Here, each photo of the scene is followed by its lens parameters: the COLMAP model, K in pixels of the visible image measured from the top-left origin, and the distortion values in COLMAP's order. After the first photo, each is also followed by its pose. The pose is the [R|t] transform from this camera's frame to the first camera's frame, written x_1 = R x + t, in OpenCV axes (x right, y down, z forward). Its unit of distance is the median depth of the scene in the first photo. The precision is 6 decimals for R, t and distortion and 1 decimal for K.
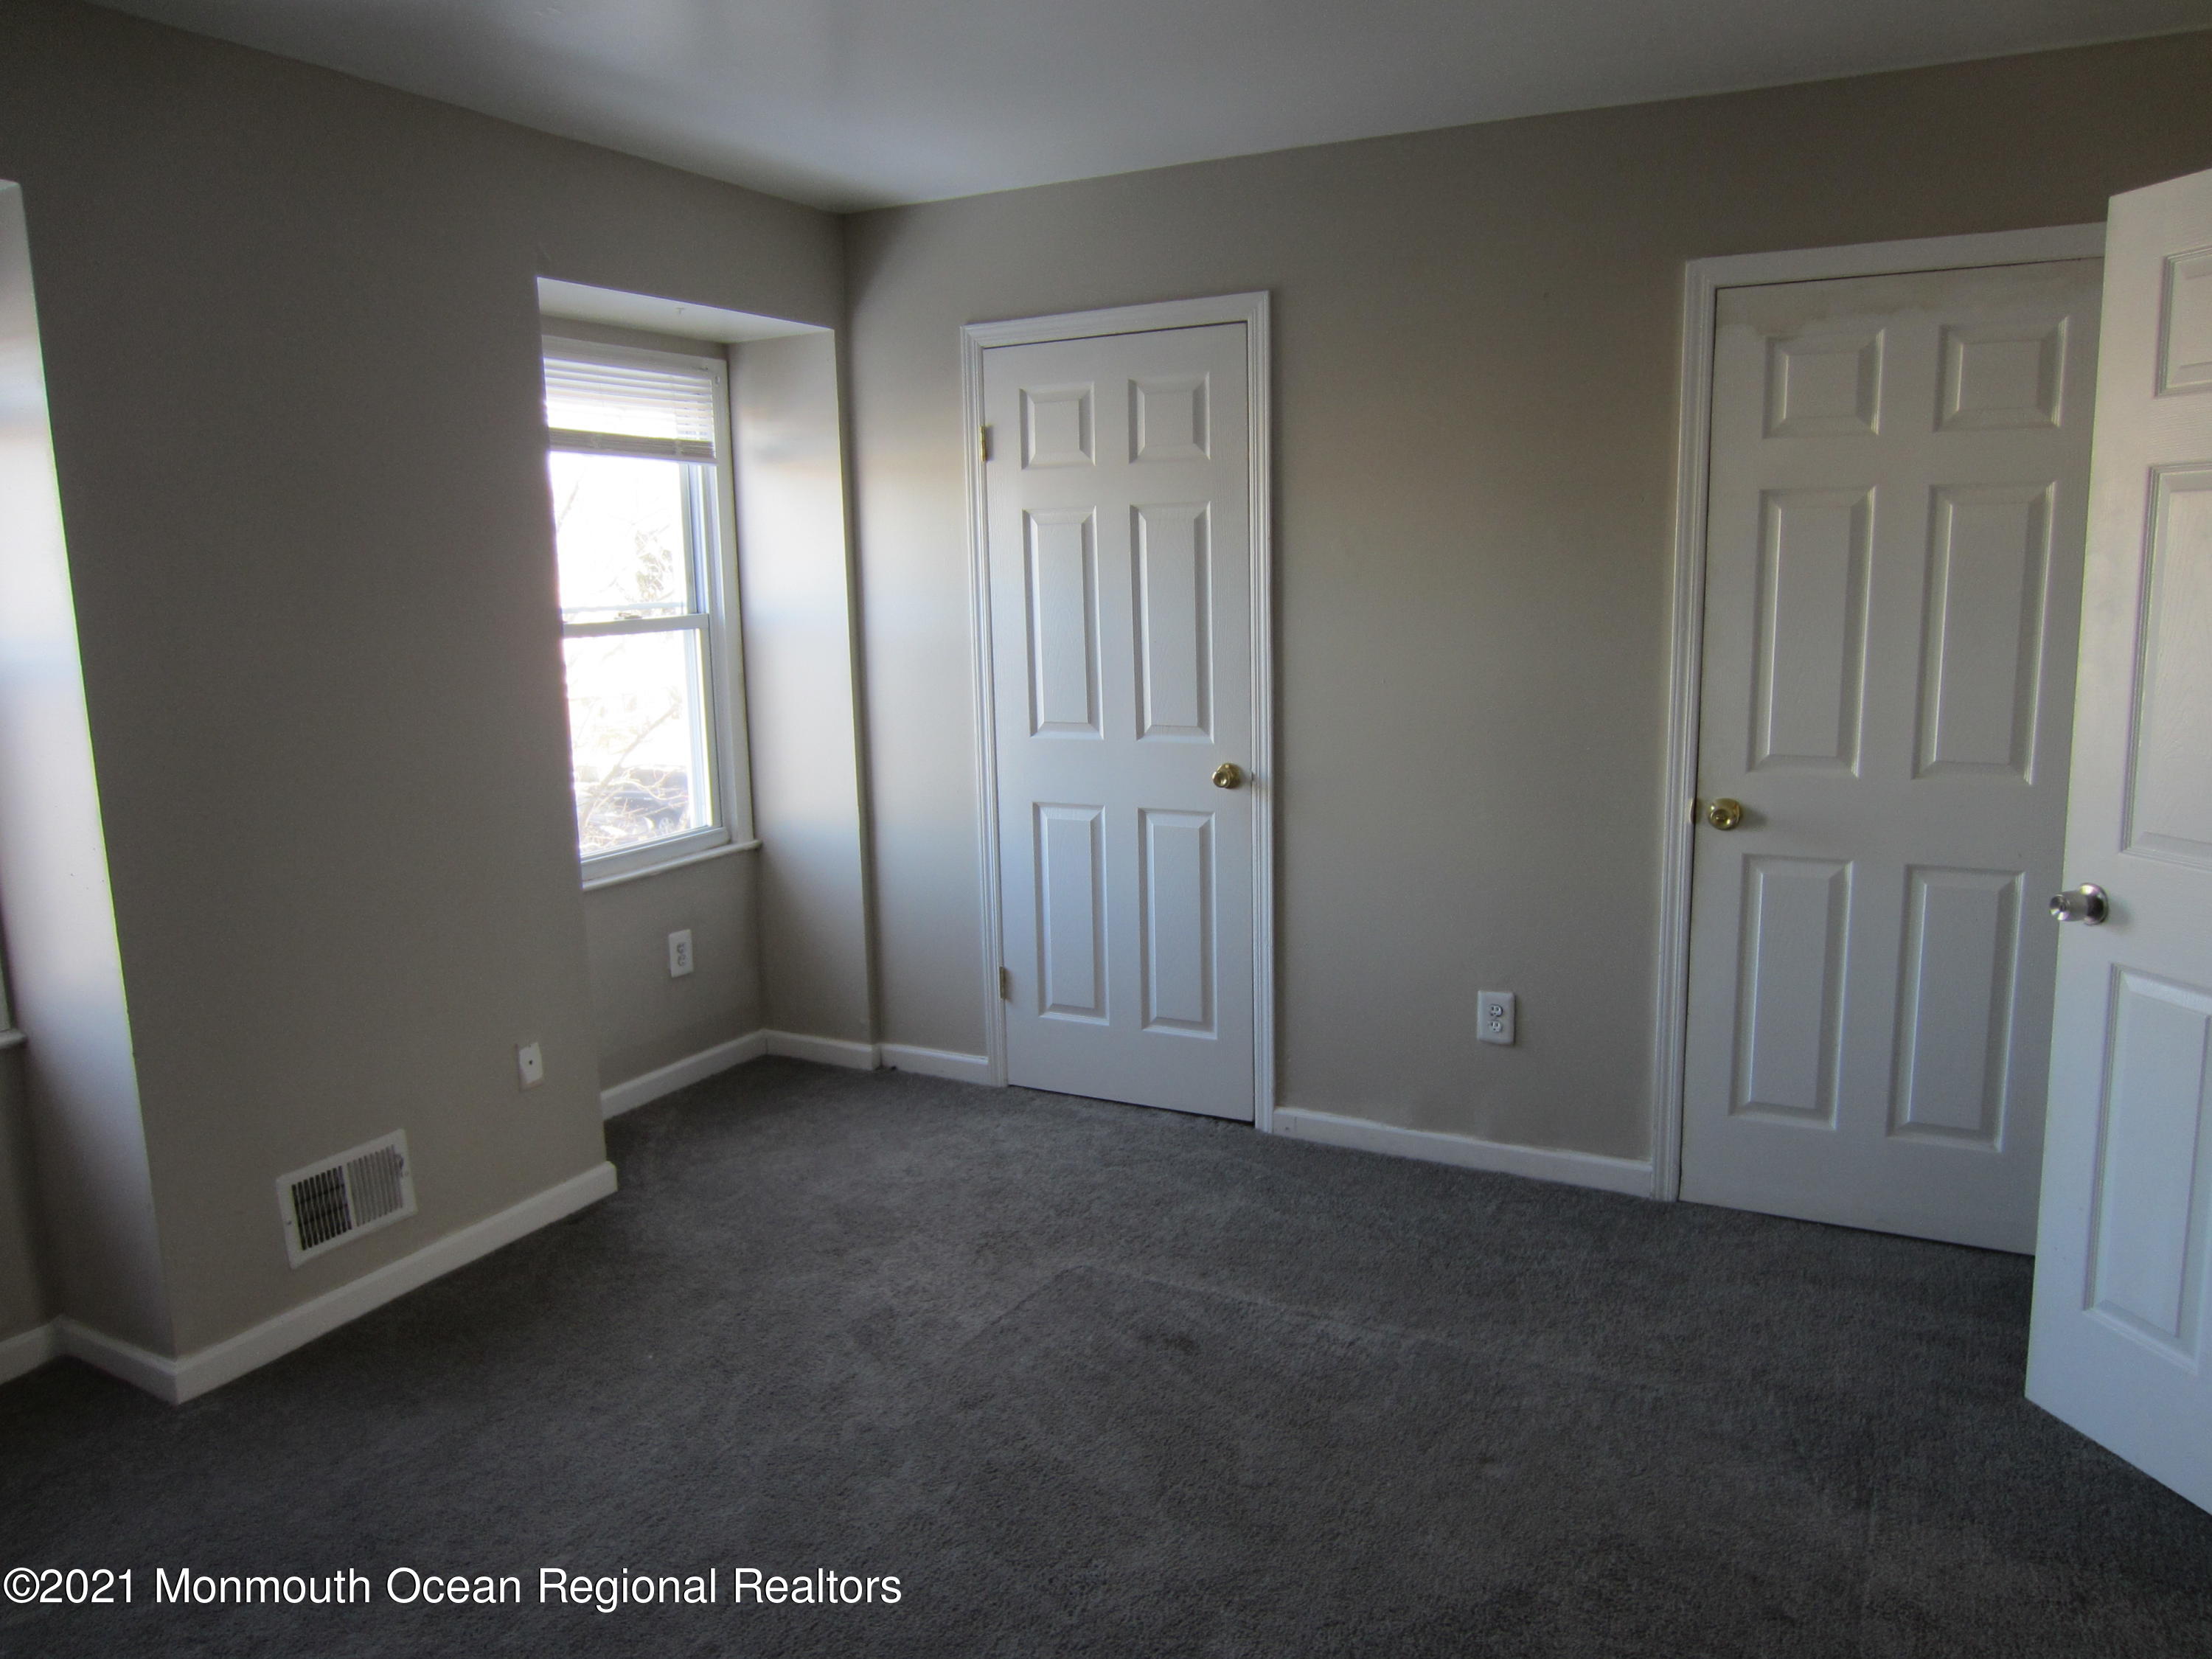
lens RADIAL K [[1550.1, 0, 1114.6], [0, 1550.1, 834.0], [0, 0, 1]] dist [-0.037837, 0.000659]
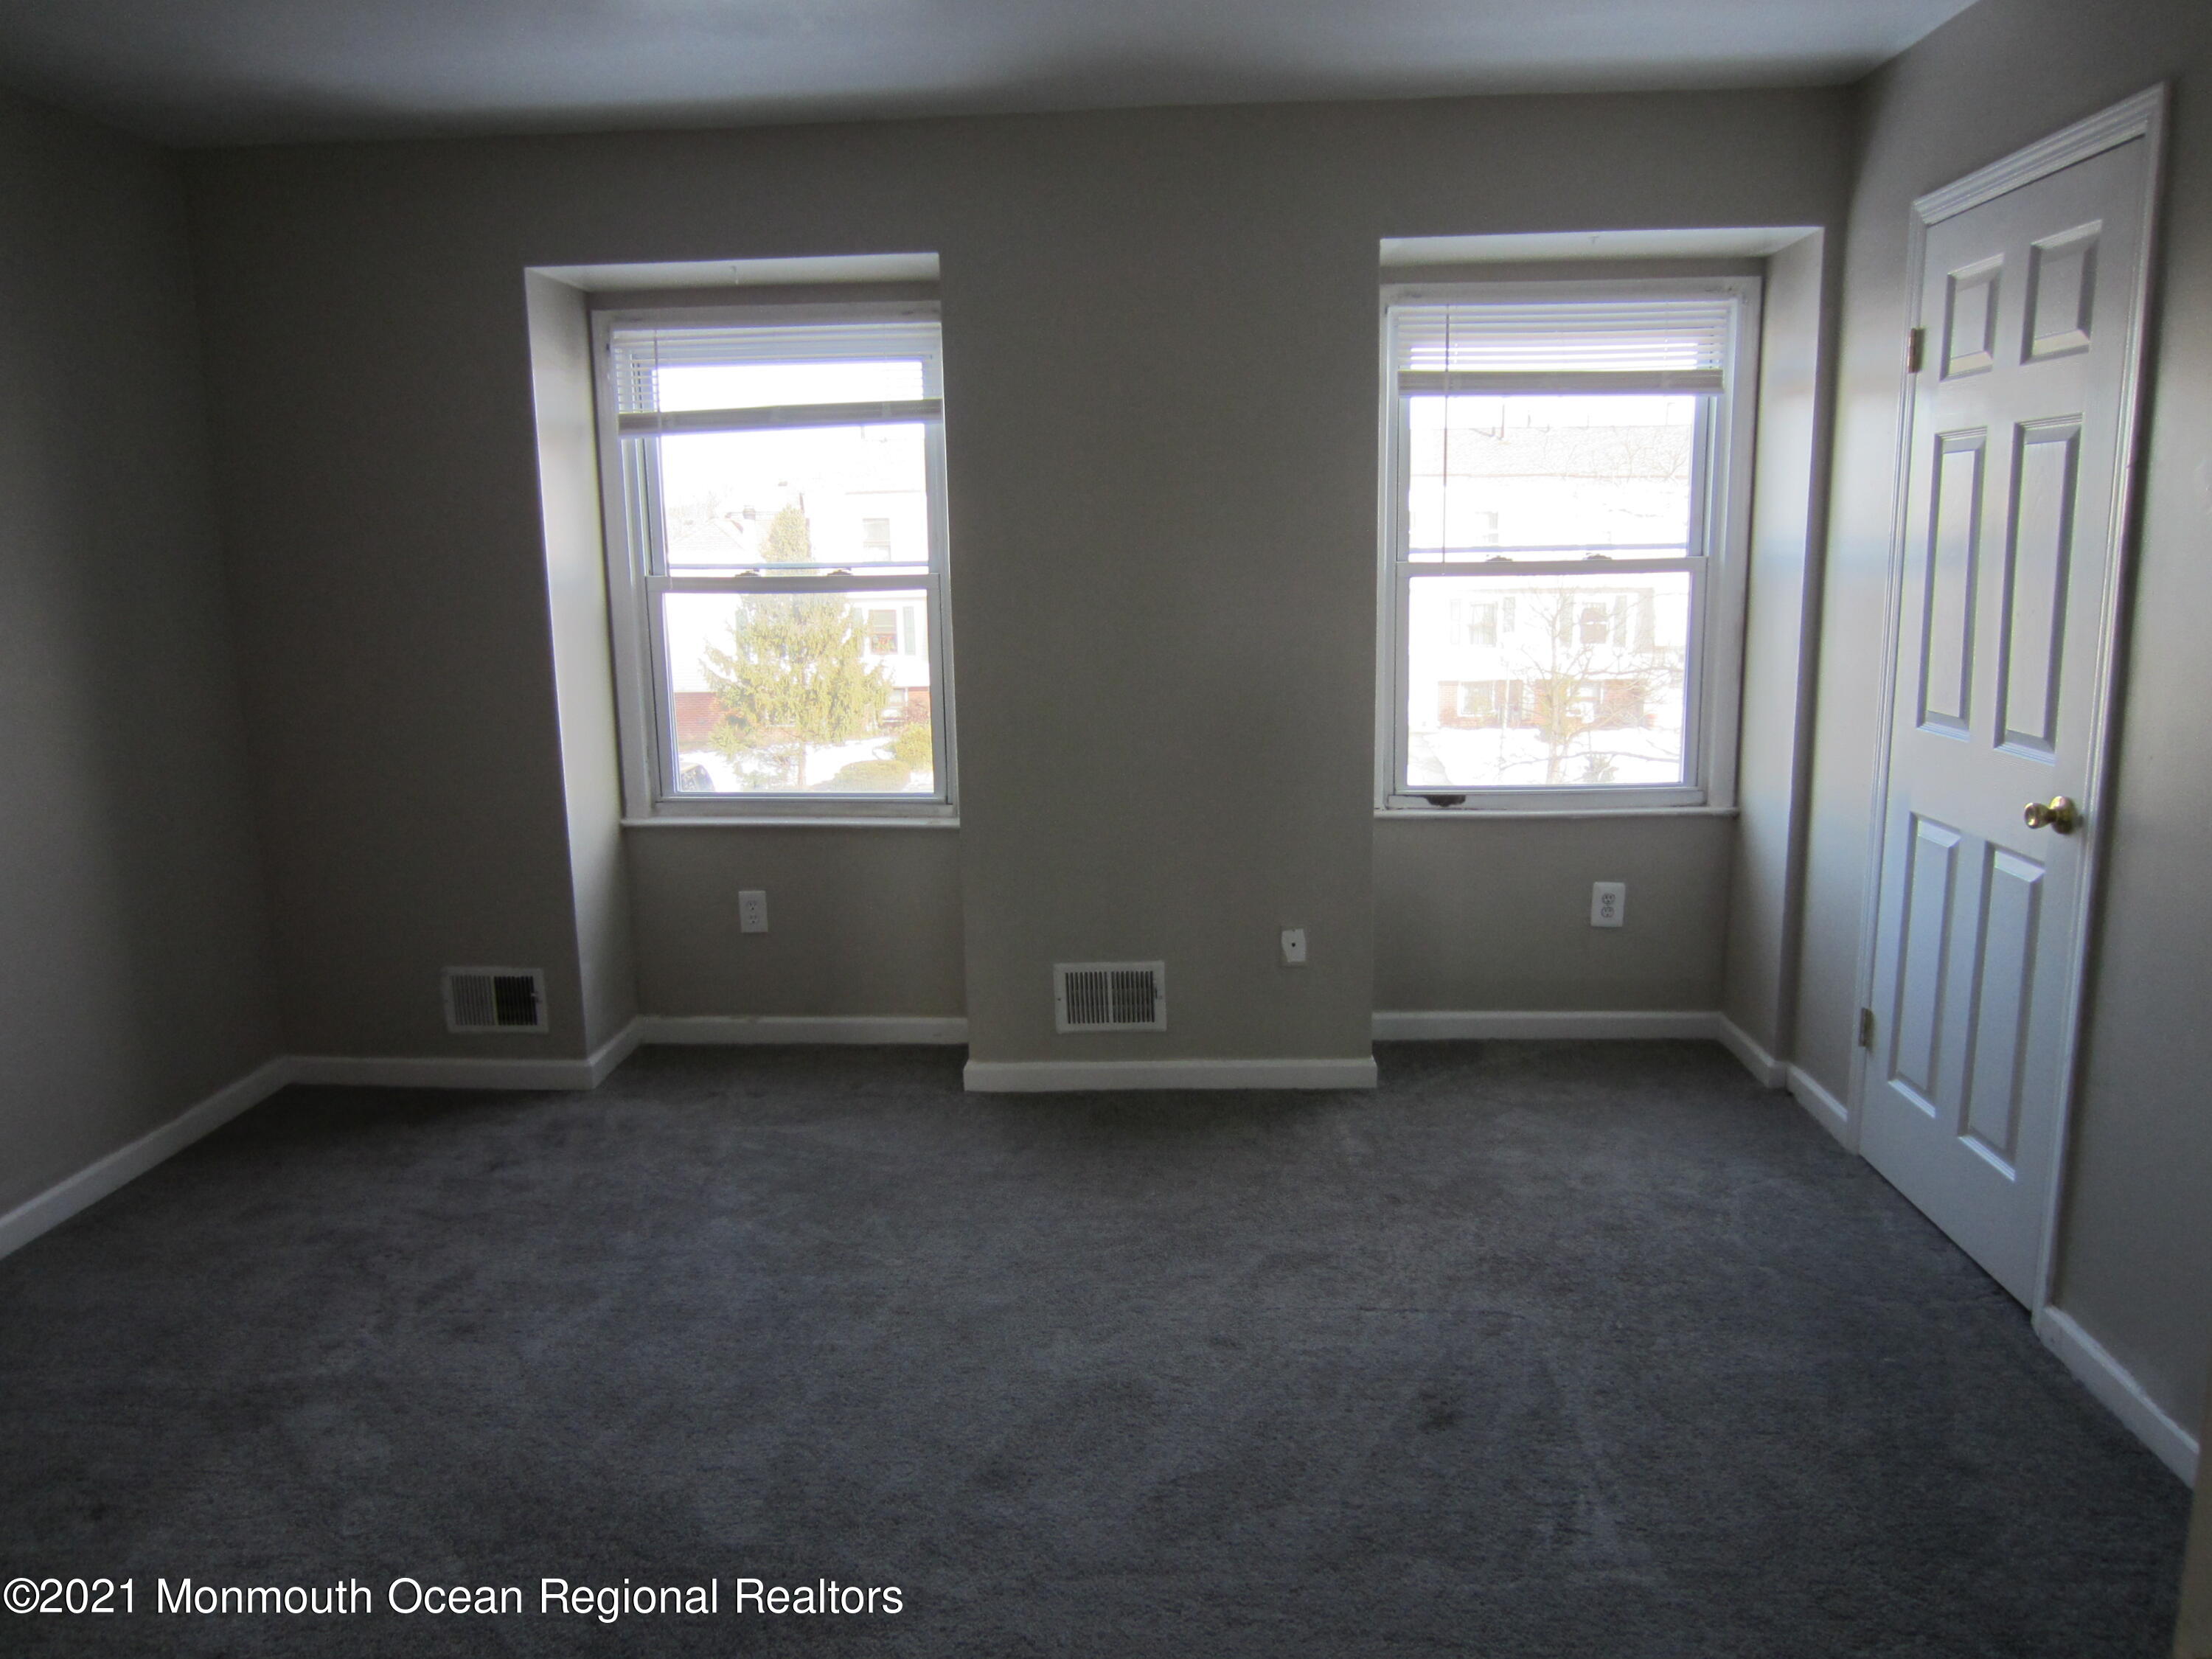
lens RADIAL K [[1550.1, 0, 1114.7], [0, 1550.1, 827.3], [0, 0, 1]] dist [-0.037837, 0.000659]
pose [[0.420709, 0.181023, -0.888952, 0.493041], [-0.142560, 0.980907, 0.132281, -0.060831], [0.895925, 0.071077, 0.438483, 0.318683]]
